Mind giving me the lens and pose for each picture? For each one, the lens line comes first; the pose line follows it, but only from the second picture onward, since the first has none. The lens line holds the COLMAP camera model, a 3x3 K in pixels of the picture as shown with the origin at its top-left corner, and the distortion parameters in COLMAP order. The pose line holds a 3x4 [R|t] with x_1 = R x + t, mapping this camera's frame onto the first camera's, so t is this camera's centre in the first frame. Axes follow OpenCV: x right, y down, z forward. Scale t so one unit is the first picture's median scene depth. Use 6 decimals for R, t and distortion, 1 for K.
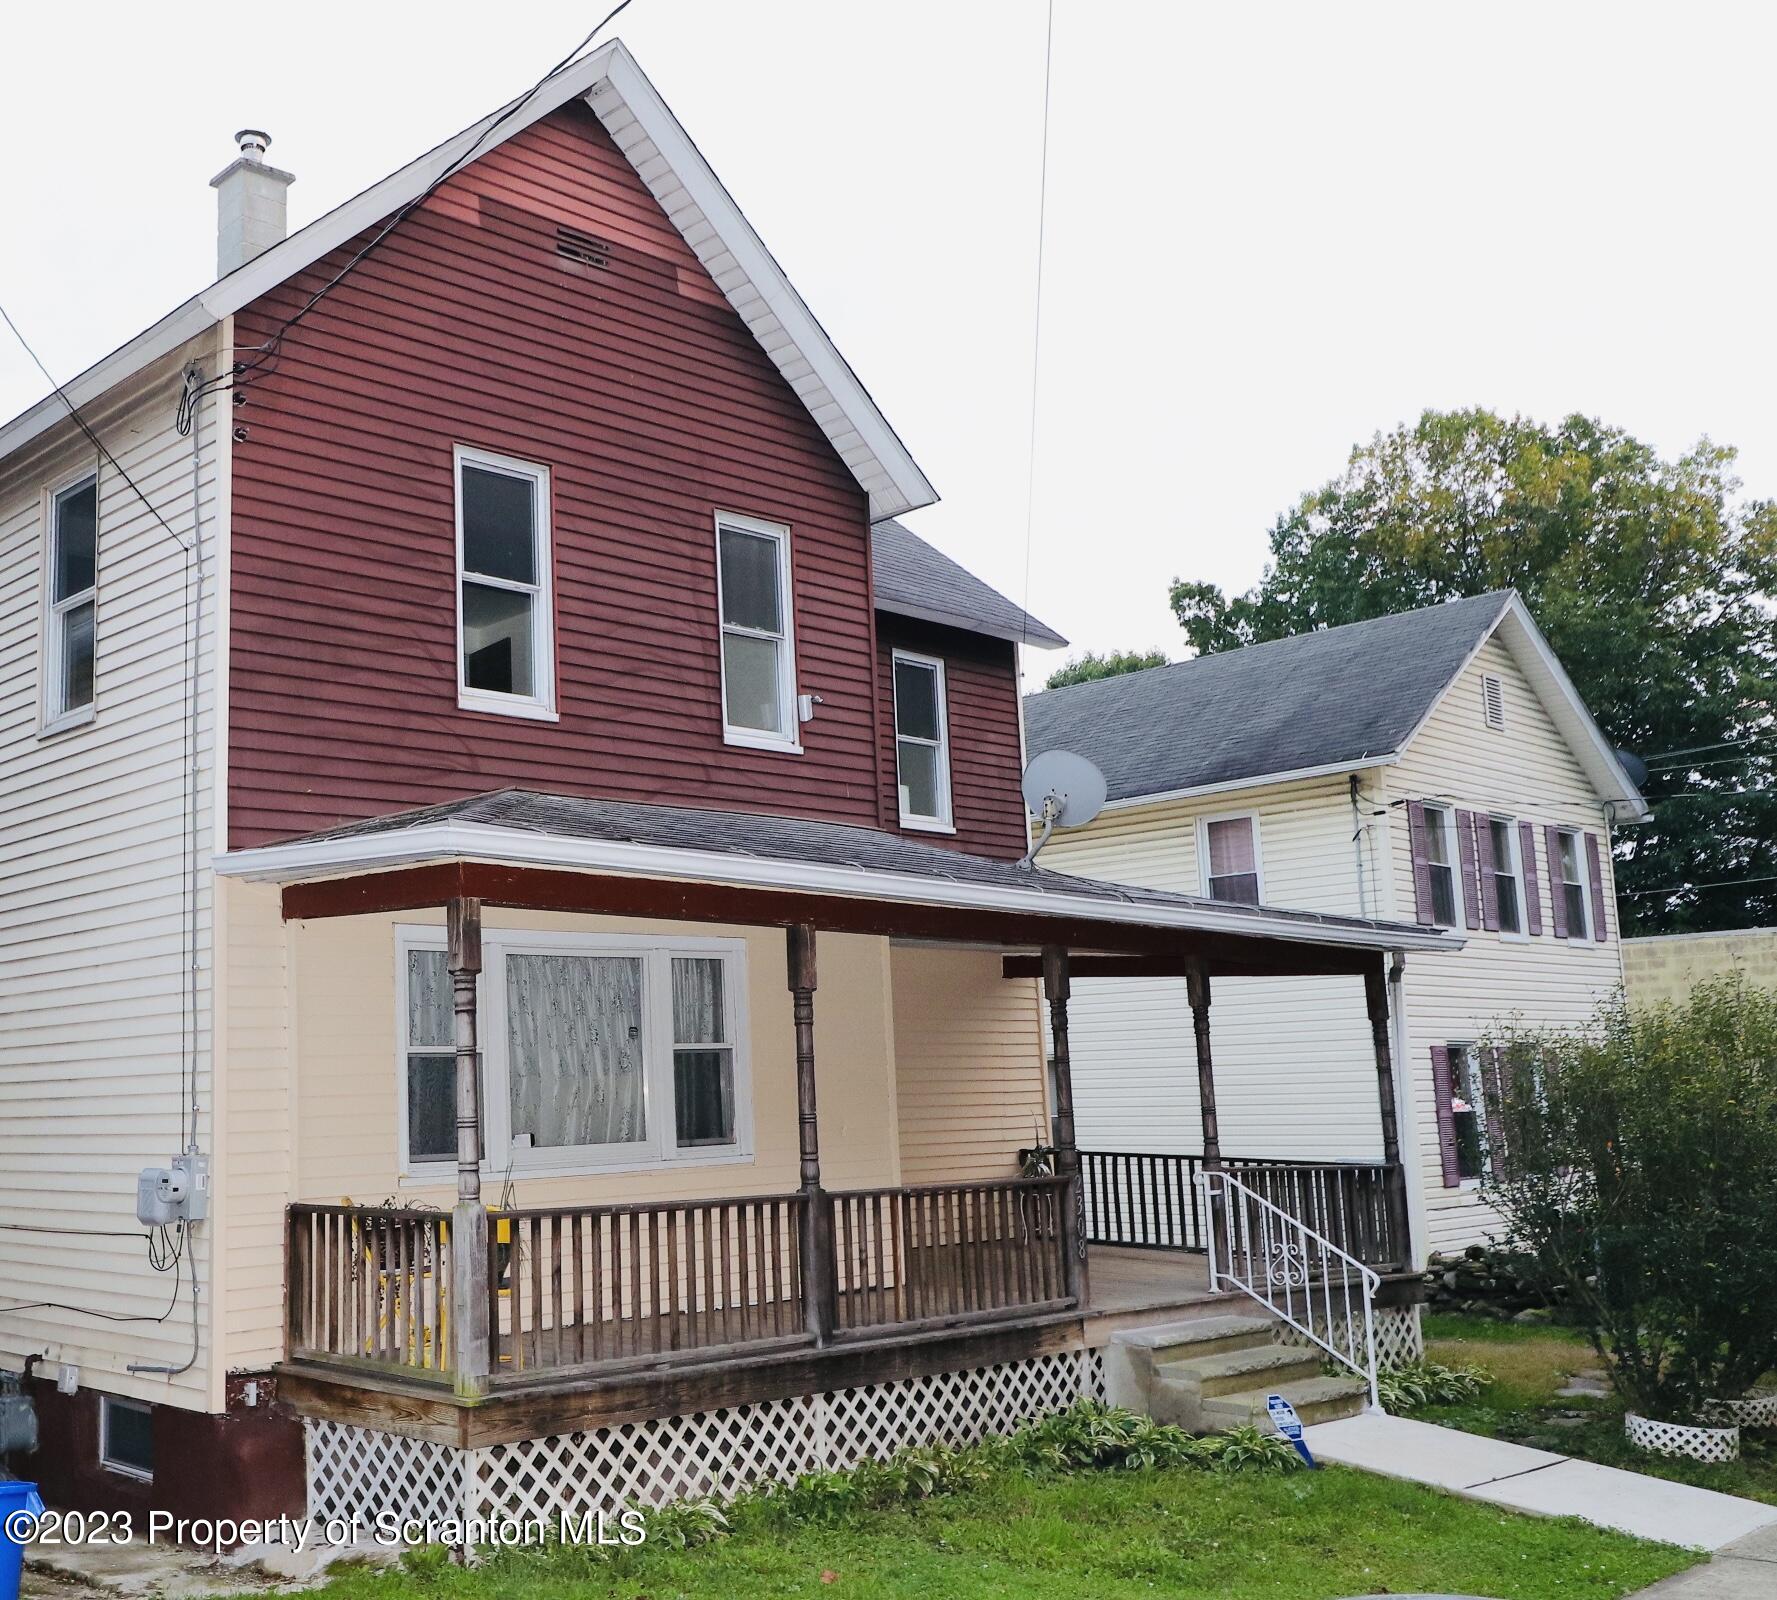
lens RADIAL K [[1986.0, 0, 887.6], [0, 1986.0, 797.2], [0, 0, 1]] dist [-0.020192, 0.000000]
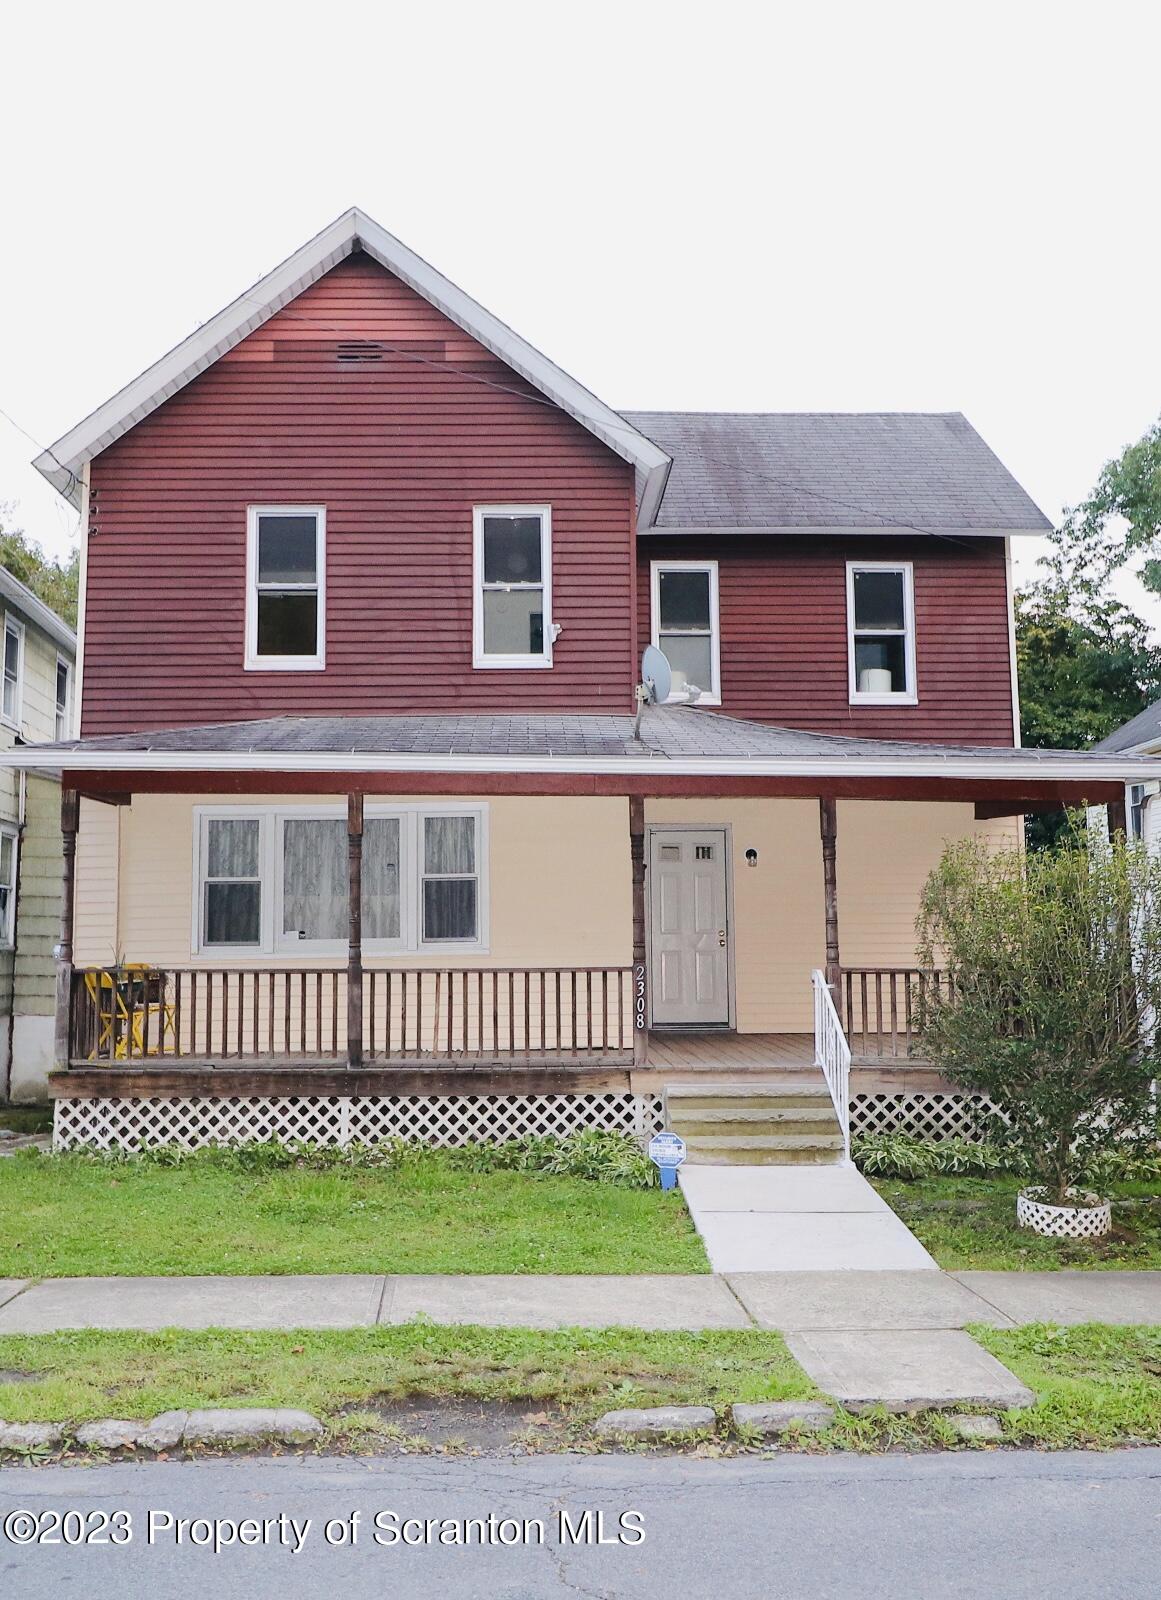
lens RADIAL K [[1577.3, 0, 581.0], [0, 1577.3, 799.6], [0, 0, 1]] dist [-0.009270, 0.000000]
pose [[0.747167, -0.053070, -0.662514, 0.794595], [0.093192, 0.995325, 0.025369, 0.050418], [0.658071, -0.080696, 0.748620, 0.196958]]
